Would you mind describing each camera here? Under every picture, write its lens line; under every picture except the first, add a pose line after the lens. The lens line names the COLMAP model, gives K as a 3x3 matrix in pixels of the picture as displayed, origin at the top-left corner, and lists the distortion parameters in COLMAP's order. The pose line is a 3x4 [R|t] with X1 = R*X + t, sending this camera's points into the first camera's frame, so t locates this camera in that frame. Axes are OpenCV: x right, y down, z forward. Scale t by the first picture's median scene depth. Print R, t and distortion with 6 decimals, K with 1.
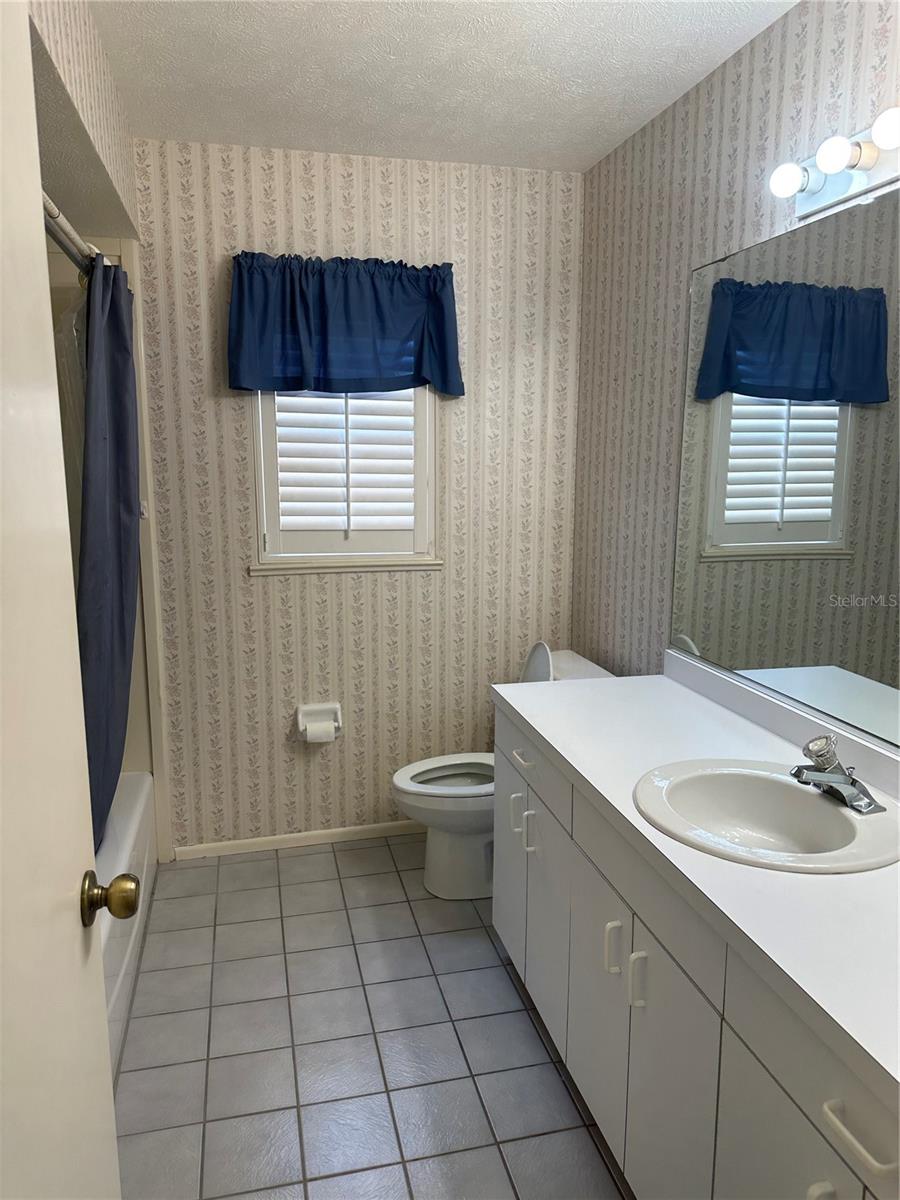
lens RADIAL K [[849.7, 0, 450.7], [0, 849.7, 600.0], [0, 0, 1]] dist [0.019497, -0.034029]
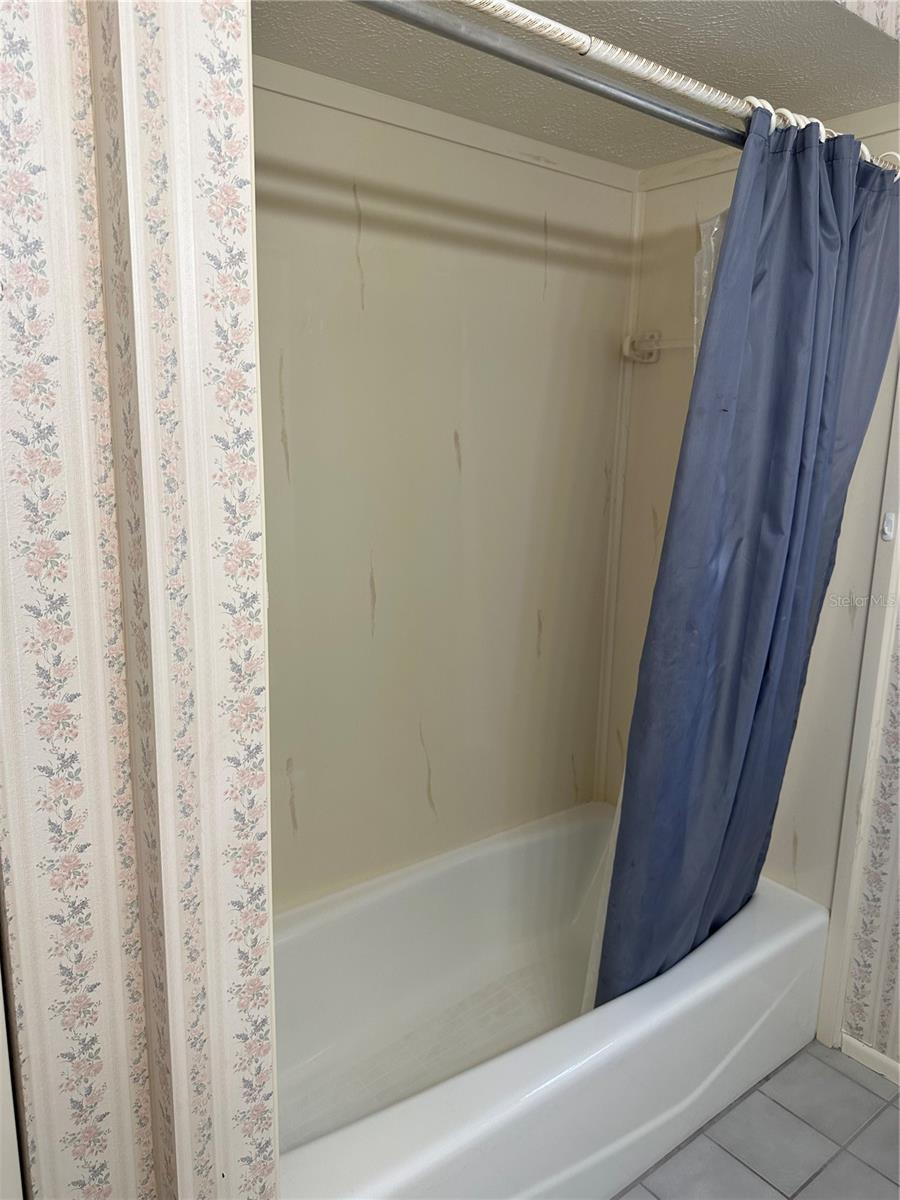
lens RADIAL K [[849.7, 0, 450.4], [0, 849.7, 601.1], [0, 0, 1]] dist [0.019497, -0.034029]
pose [[0.422079, 0.180262, -0.888456, 0.083821], [-0.180052, 0.977177, 0.112726, -0.064499], [0.888499, 0.112389, 0.444903, 0.412955]]
